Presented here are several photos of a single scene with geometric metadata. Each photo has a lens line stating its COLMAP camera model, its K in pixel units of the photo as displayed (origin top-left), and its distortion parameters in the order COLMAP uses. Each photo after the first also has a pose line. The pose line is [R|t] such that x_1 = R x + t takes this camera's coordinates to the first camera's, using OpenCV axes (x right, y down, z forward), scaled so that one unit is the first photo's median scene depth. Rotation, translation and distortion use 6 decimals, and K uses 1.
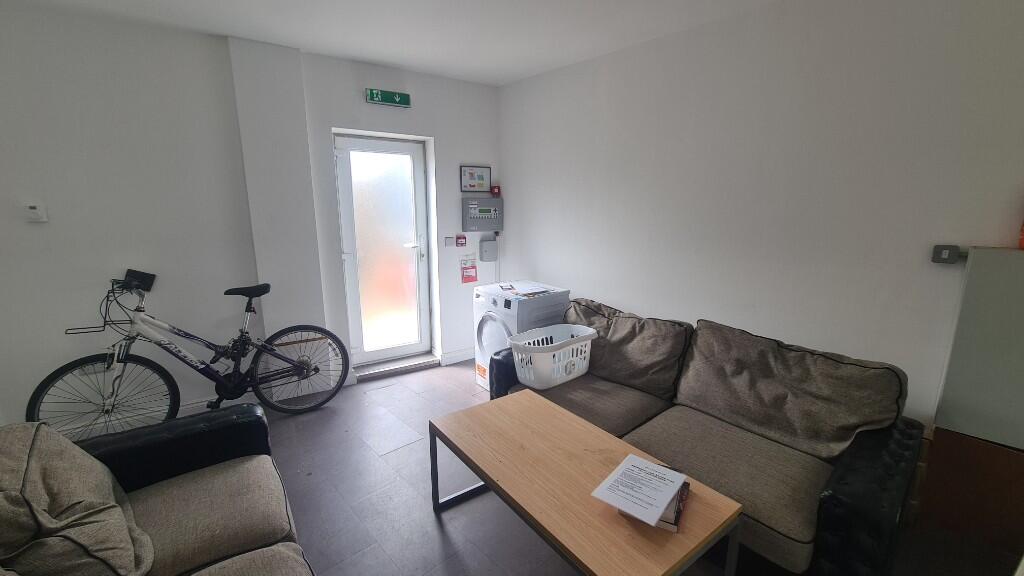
lens RADIAL K [[417.1, 0, 524.6], [0, 417.1, 290.7], [0, 0, 1]] dist [0.001594, -0.000164]
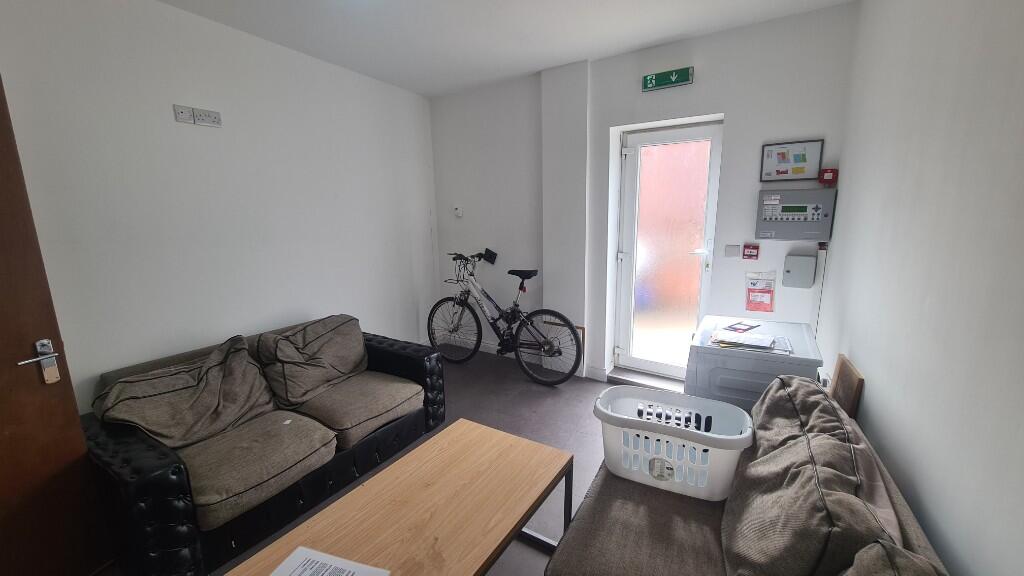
lens RADIAL K [[417.1, 0, 524.6], [0, 417.1, 290.7], [0, 0, 1]] dist [0.001594, -0.000164]
pose [[0.370056, 0.176444, -0.912100, 0.414557], [-0.169192, 0.978179, 0.120582, -0.083444], [0.913473, 0.109698, 0.391834, 0.420112]]
